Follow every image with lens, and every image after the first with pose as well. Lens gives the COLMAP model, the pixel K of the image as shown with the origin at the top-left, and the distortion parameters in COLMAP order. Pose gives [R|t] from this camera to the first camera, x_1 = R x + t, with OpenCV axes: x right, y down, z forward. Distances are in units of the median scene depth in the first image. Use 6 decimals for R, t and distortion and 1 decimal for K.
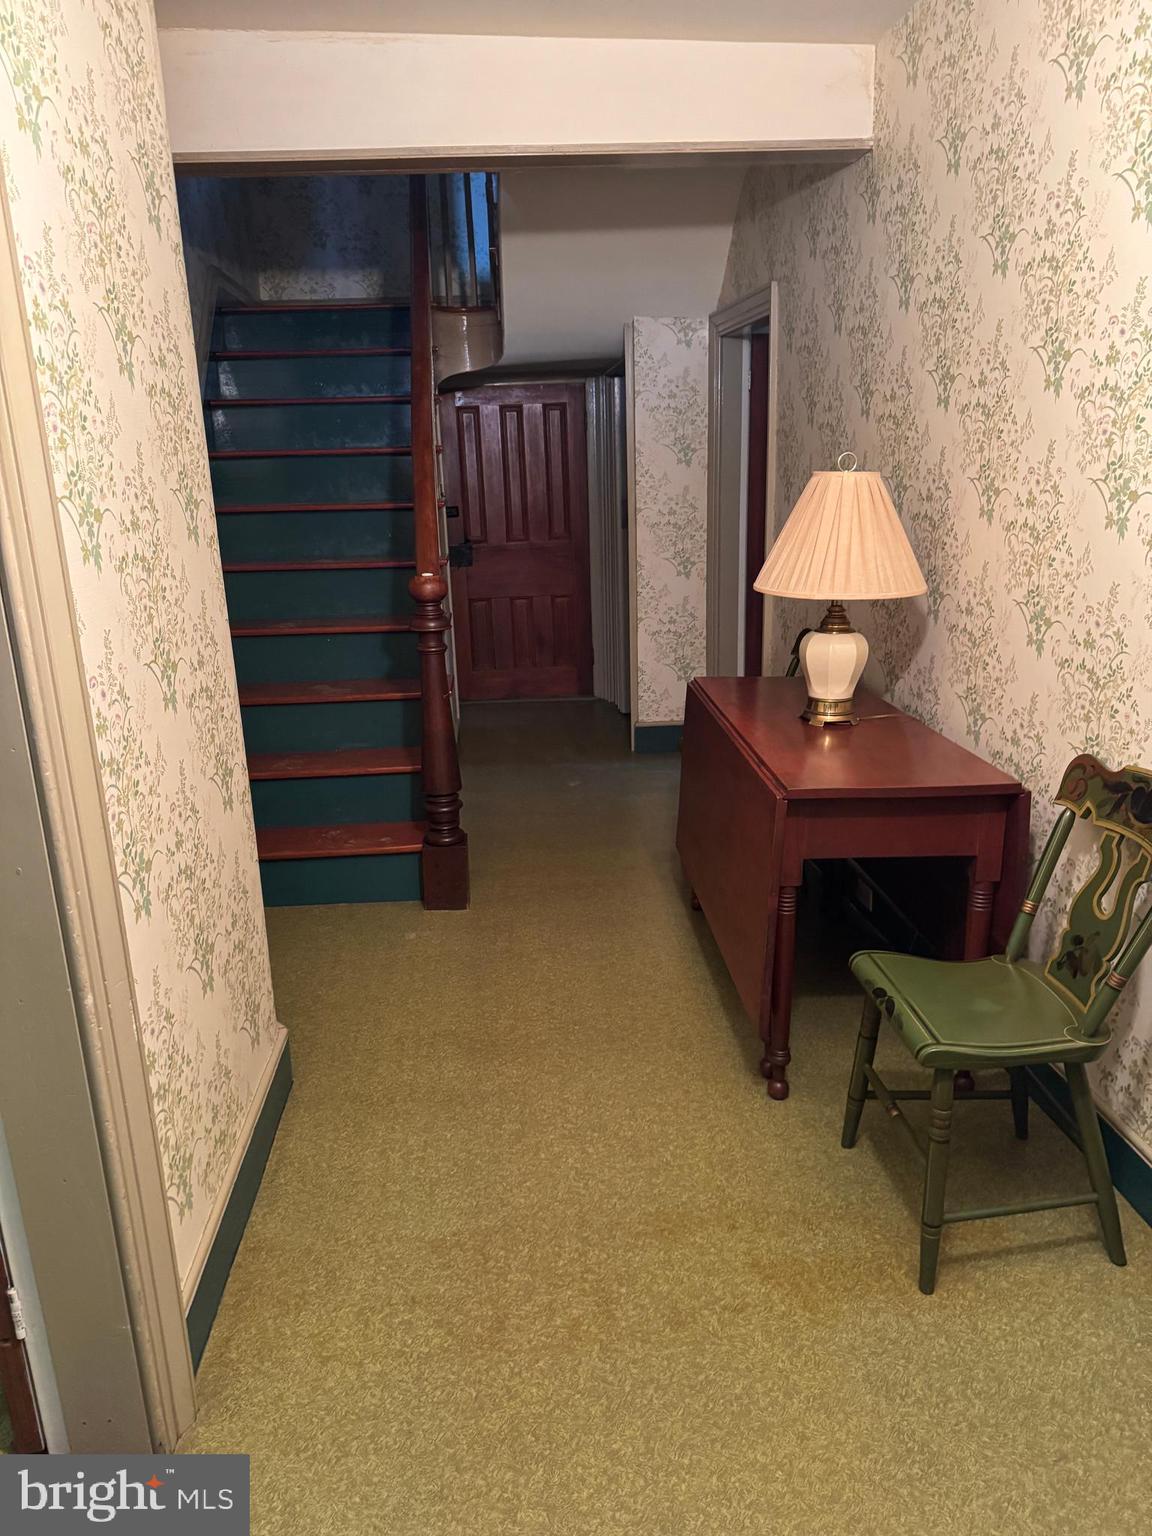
lens RADIAL K [[1089.1, 0, 576.0], [0, 1089.1, 779.3], [0, 0, 1]] dist [0.044693, -0.033487]
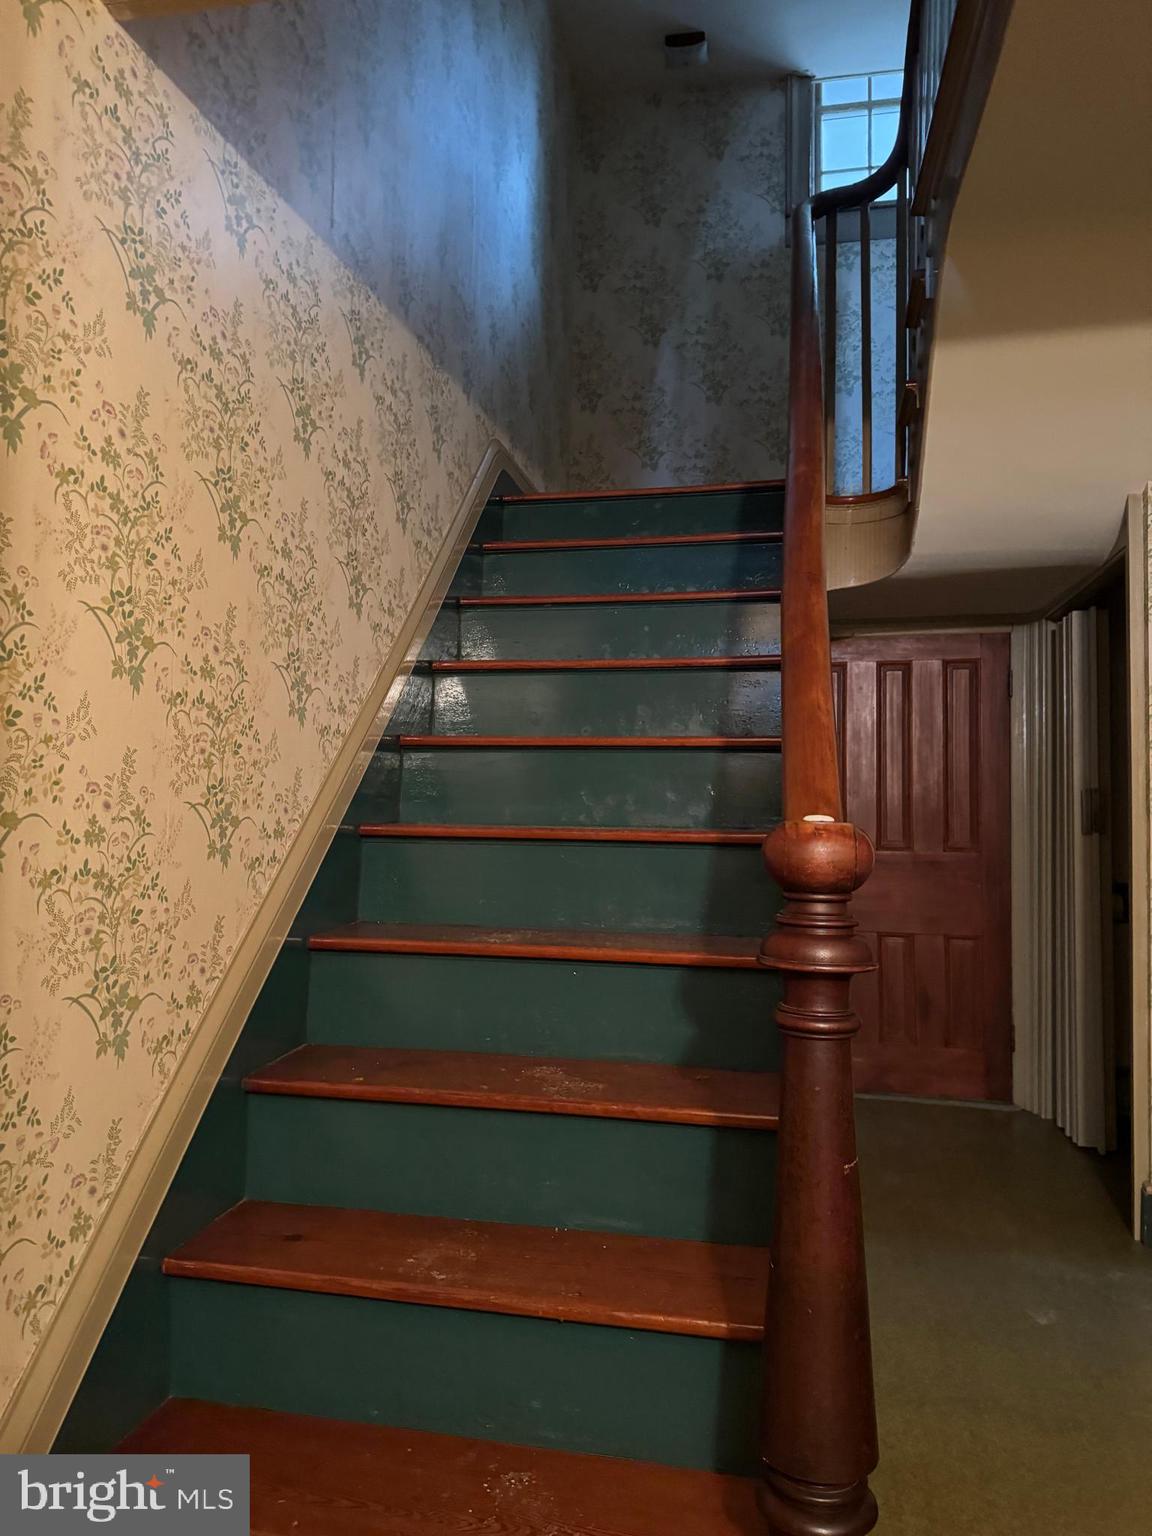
lens RADIAL K [[1089.1, 0, 577.9], [0, 1089.1, 771.6], [0, 0, 1]] dist [0.044693, -0.033487]
pose [[0.960783, 0.036251, -0.274923, -0.062333], [-0.120546, 0.947441, -0.296350, -0.045573], [0.249731, 0.317869, 0.914655, 0.349215]]
